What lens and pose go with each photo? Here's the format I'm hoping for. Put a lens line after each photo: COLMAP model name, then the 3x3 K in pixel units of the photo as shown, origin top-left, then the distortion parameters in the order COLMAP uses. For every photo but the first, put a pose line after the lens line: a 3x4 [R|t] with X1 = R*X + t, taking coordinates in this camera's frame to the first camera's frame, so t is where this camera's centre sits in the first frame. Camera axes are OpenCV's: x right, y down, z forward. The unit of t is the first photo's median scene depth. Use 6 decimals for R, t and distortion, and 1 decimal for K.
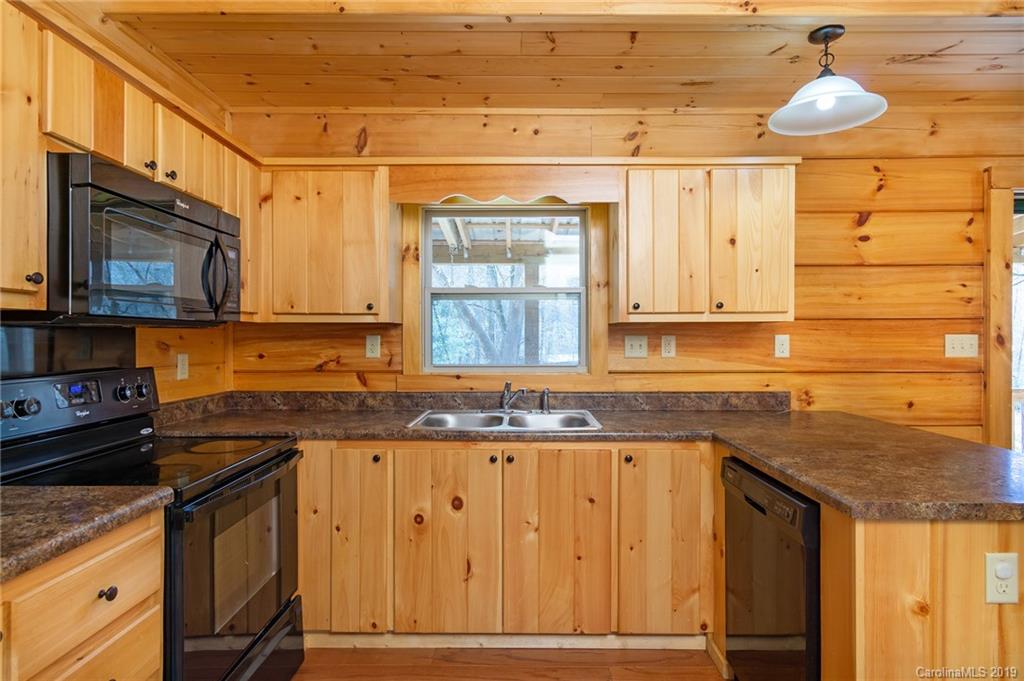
lens RADIAL K [[542.1, 0, 514.5], [0, 542.1, 339.9], [0, 0, 1]] dist [0.005349, 0.001049]
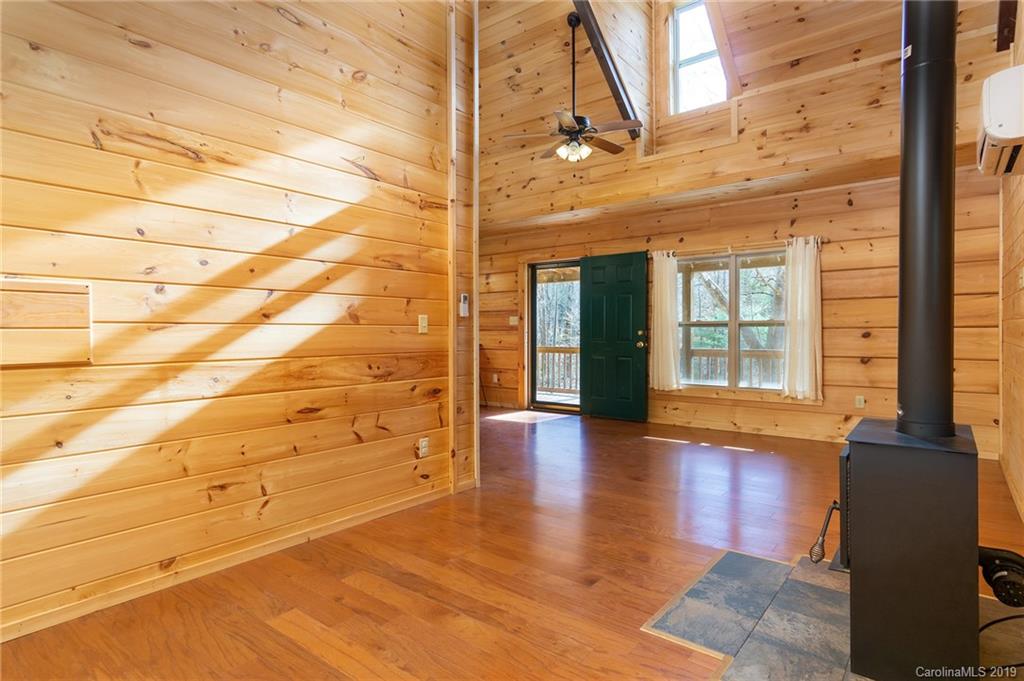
lens RADIAL K [[542.2, 0, 508.0], [0, 542.2, 333.3], [0, 0, 1]] dist [0.002693, 0.001067]
pose [[0.781438, -0.001626, -0.623981, 2.517137], [0.004578, 0.999985, 0.003127, 0.067167], [0.623966, -0.005300, 0.781434, -1.167577]]
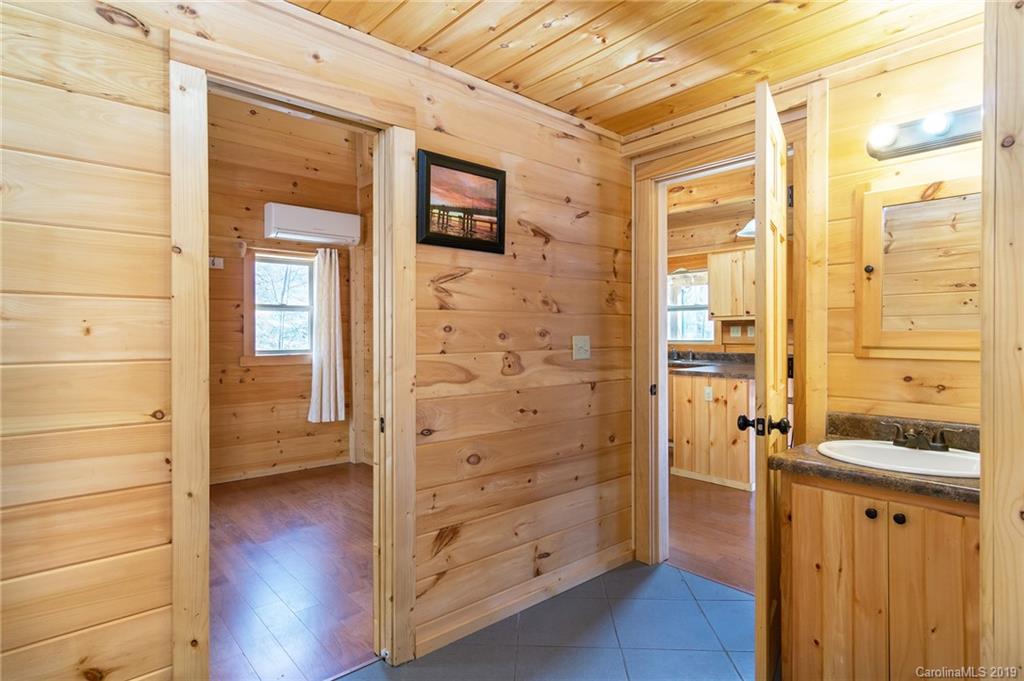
lens RADIAL K [[543.8, 0, 511.1], [0, 543.8, 337.1], [0, 0, 1]] dist [0.001380, 0.001084]
pose [[0.661061, 0.001107, -0.750331, 1.234384], [0.000974, 0.999997, 0.002334, 0.027695], [0.750331, -0.002274, 0.661058, -1.046984]]
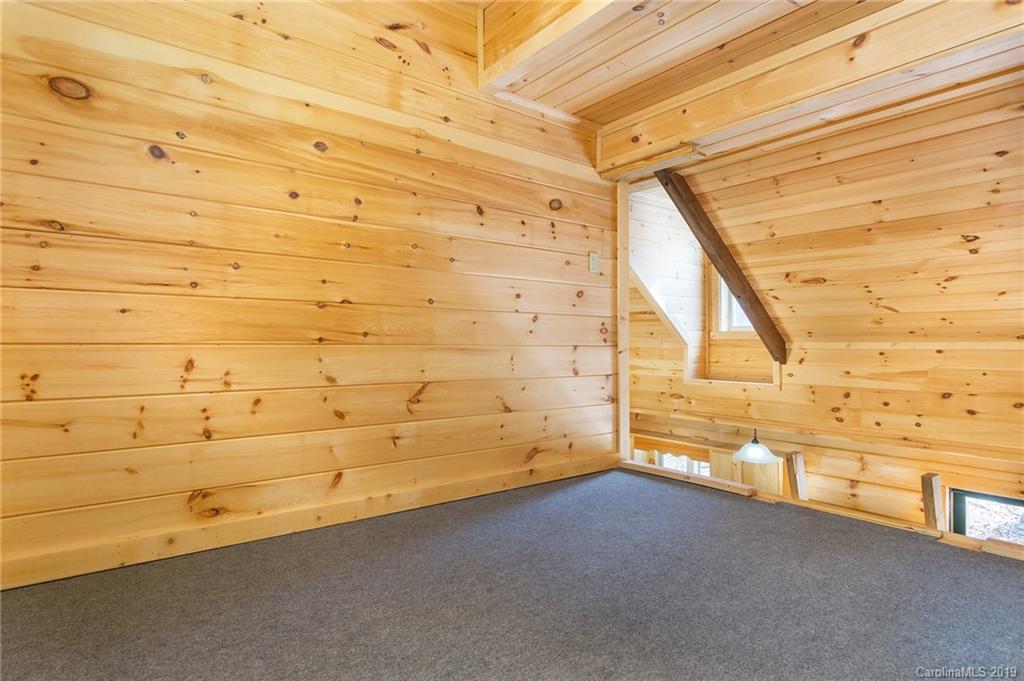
lens RADIAL K [[549.6, 0, 512.0], [0, 549.6, 340.5], [0, 0, 1]] dist [0.004654, 0.000814]
pose [[0.612024, -0.001441, -0.790838, 1.416554], [-0.003929, 0.999980, -0.004862, -0.700972], [0.790829, 0.006083, 0.612006, -1.062367]]
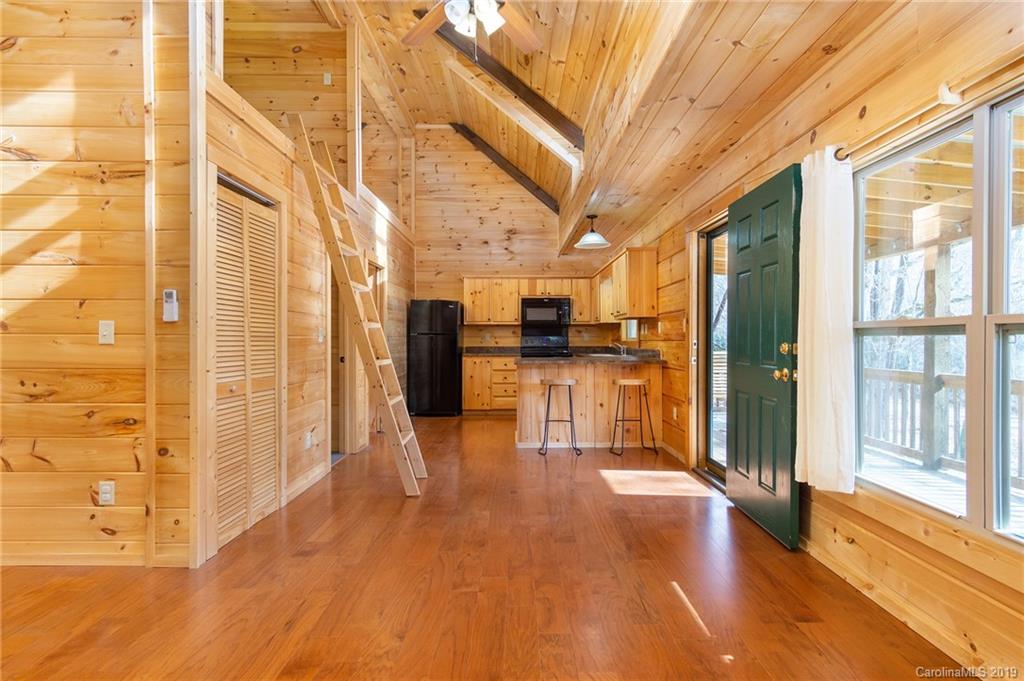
lens RADIAL K [[542.1, 0, 514.5], [0, 542.1, 339.9], [0, 0, 1]] dist [0.005349, 0.001049]
pose [[0.004641, -0.000715, -0.999989, 2.553284], [-0.002398, 0.999997, -0.000727, 0.061061], [0.999986, 0.002401, 0.004639, 0.441927]]
